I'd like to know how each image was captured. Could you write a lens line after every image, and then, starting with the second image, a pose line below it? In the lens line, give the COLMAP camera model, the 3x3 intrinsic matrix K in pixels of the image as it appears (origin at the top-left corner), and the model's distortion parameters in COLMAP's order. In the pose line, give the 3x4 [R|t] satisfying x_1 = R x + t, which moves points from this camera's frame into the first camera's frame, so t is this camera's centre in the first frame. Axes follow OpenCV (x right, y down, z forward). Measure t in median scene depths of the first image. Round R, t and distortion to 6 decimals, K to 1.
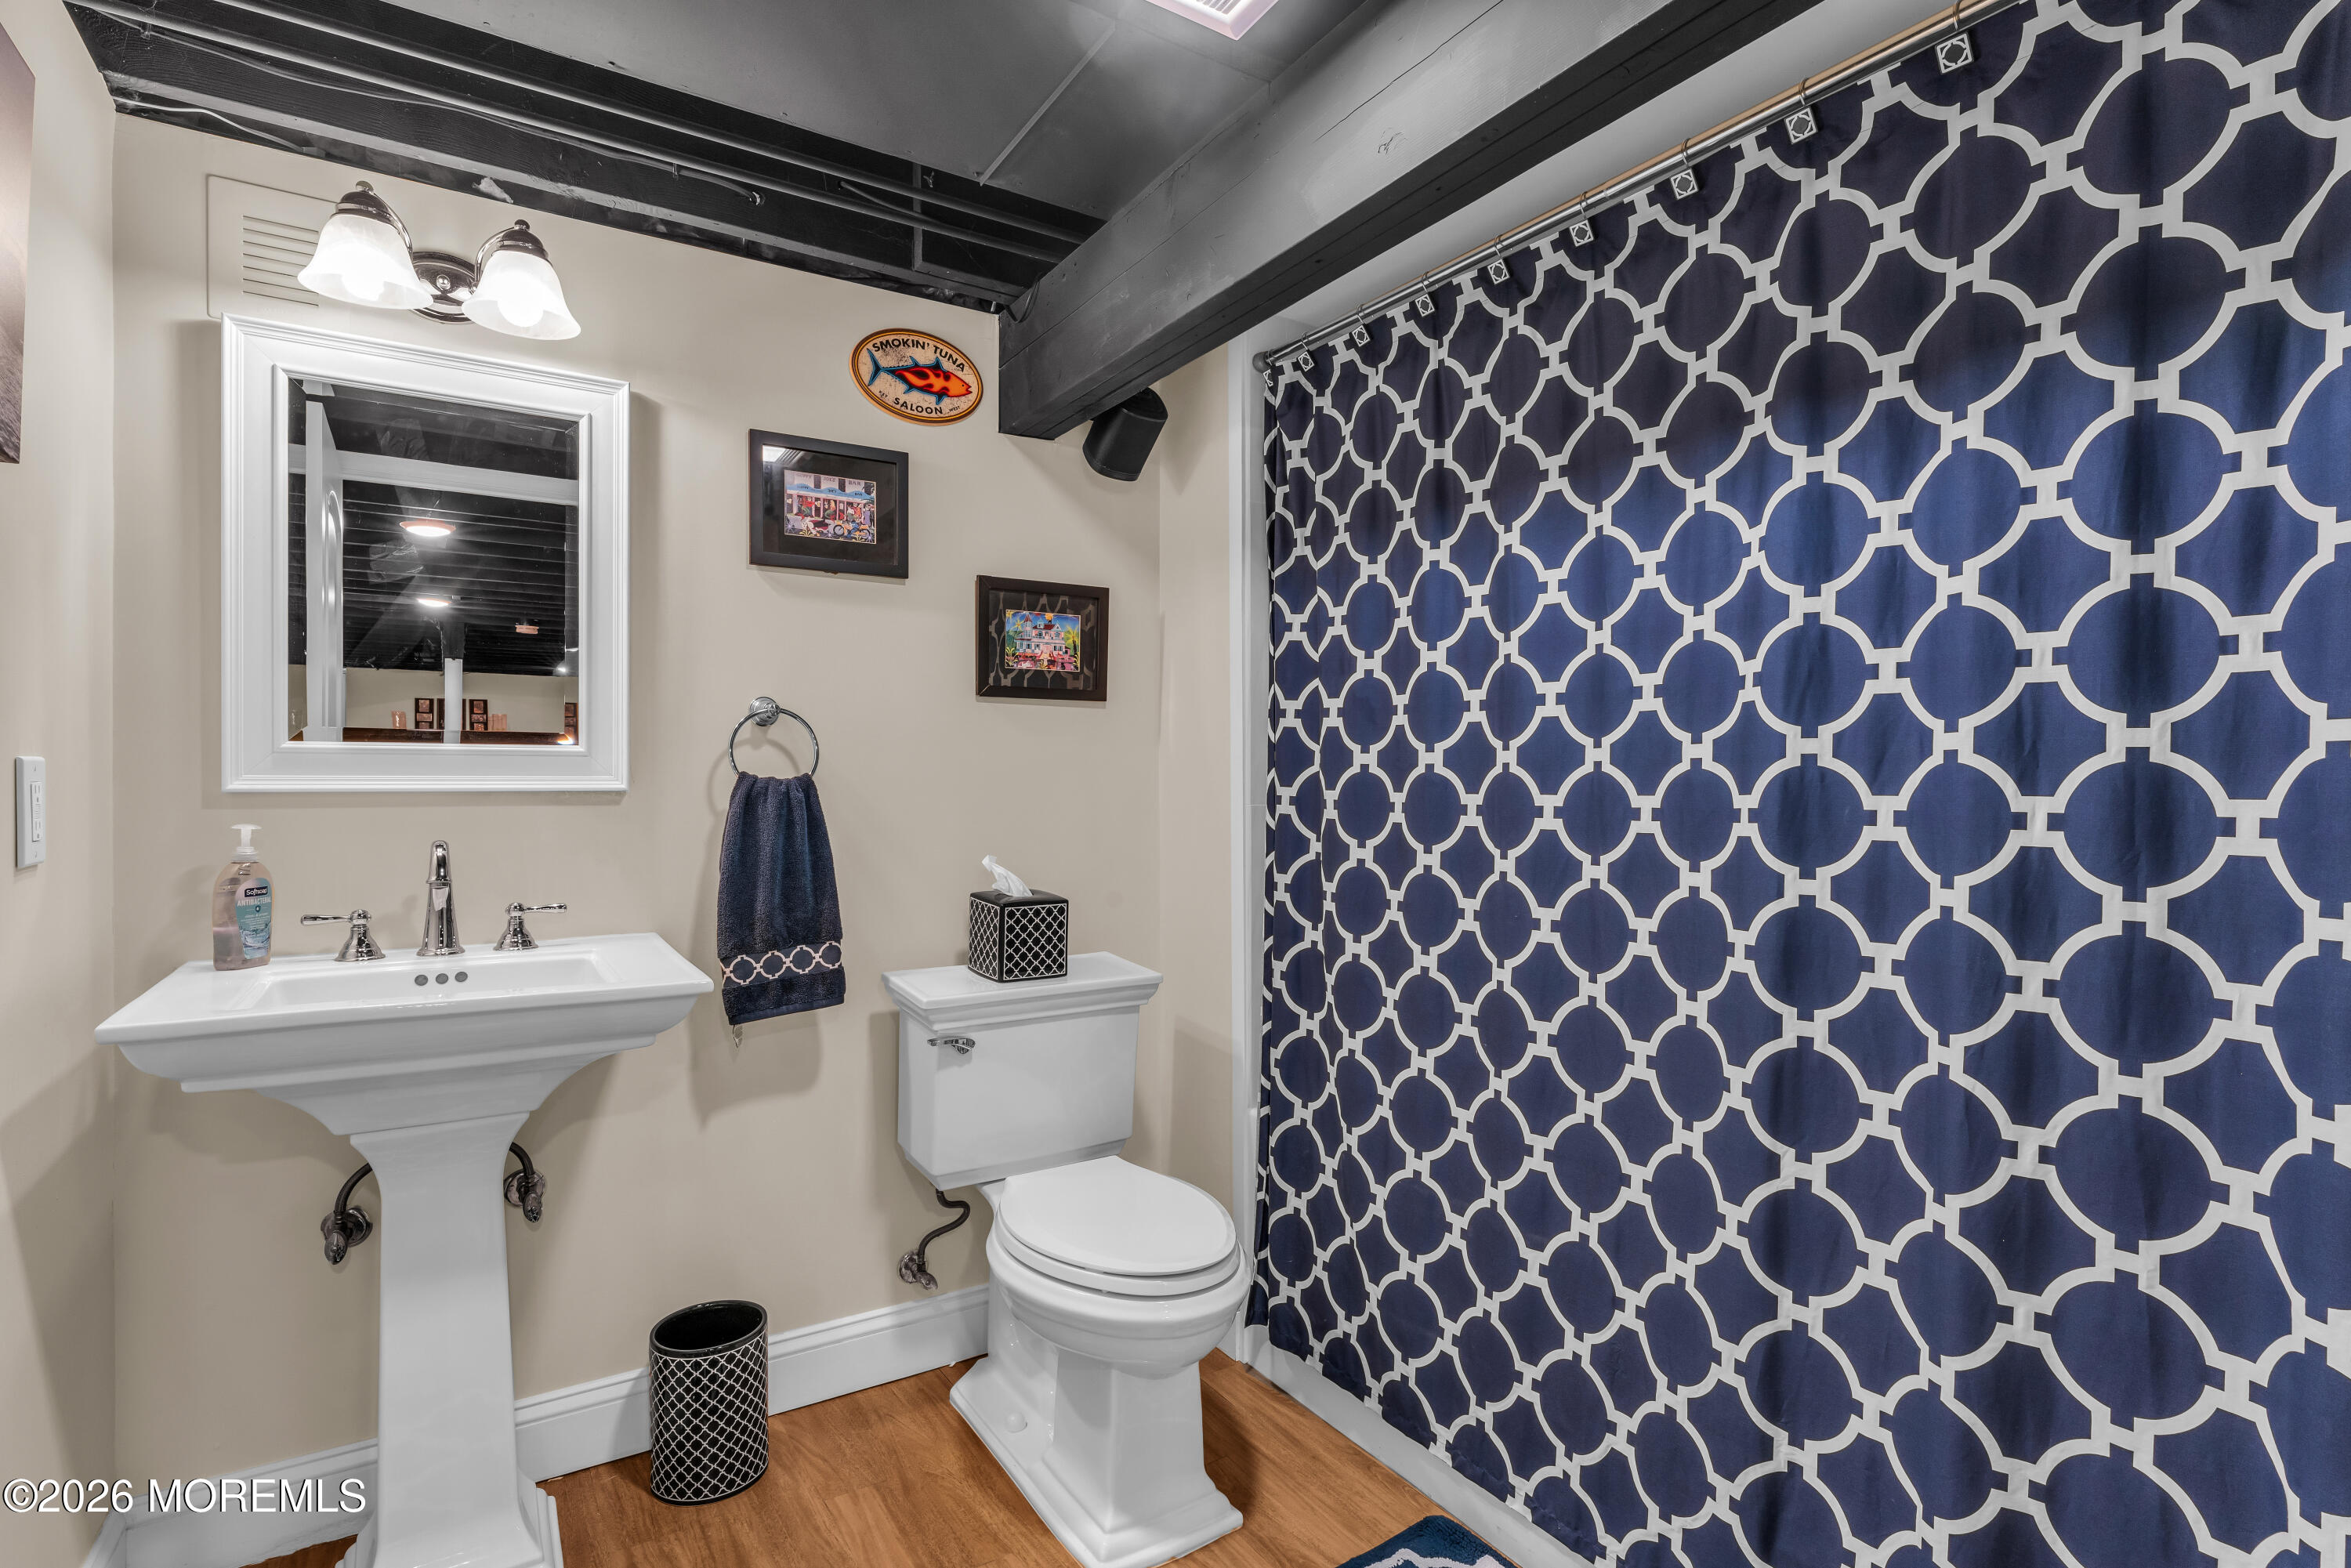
lens RADIAL K [[1135.7, 0, 1173.7], [0, 1135.7, 784.8], [0, 0, 1]] dist [0.006535, 0.000549]
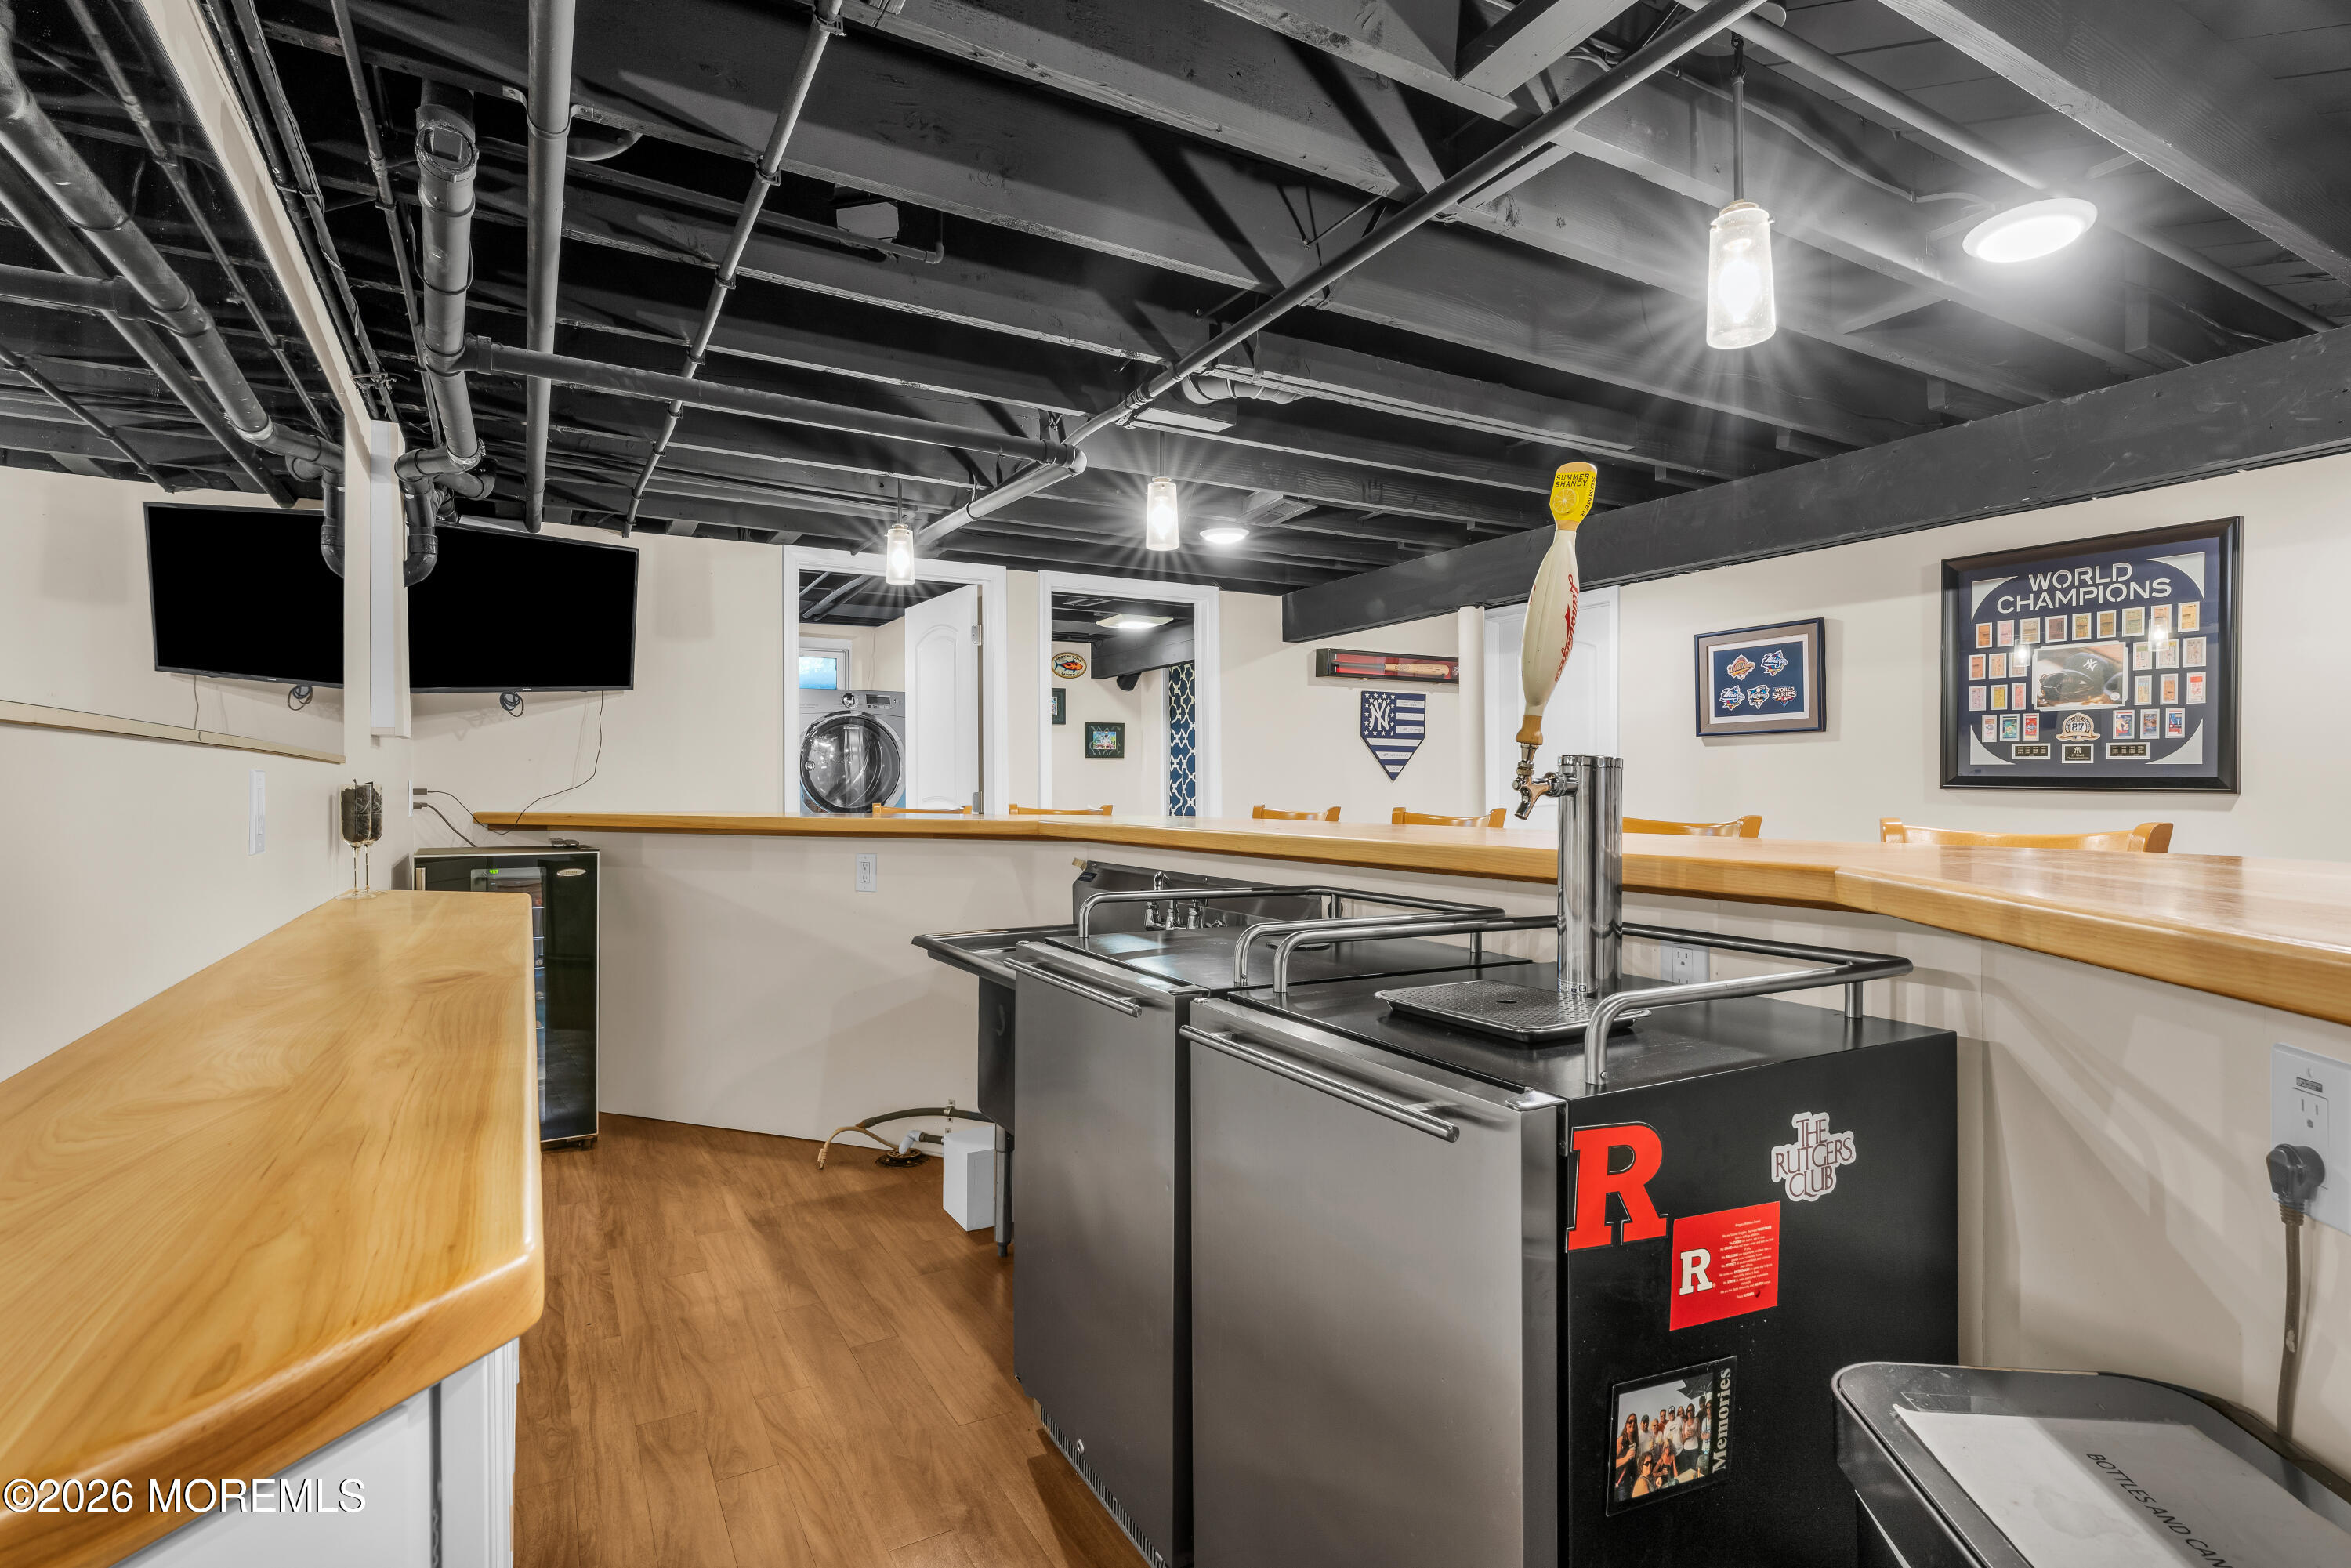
lens RADIAL K [[1135.7, 0, 1177.5], [0, 1135.7, 784.8], [0, 0, 1]] dist [0.006535, 0.000549]
pose [[0.998762, -0.003697, -0.049601, 0.265042], [0.003602, 0.999992, -0.001994, 0.009374], [0.049608, 0.001813, 0.998767, -2.331464]]
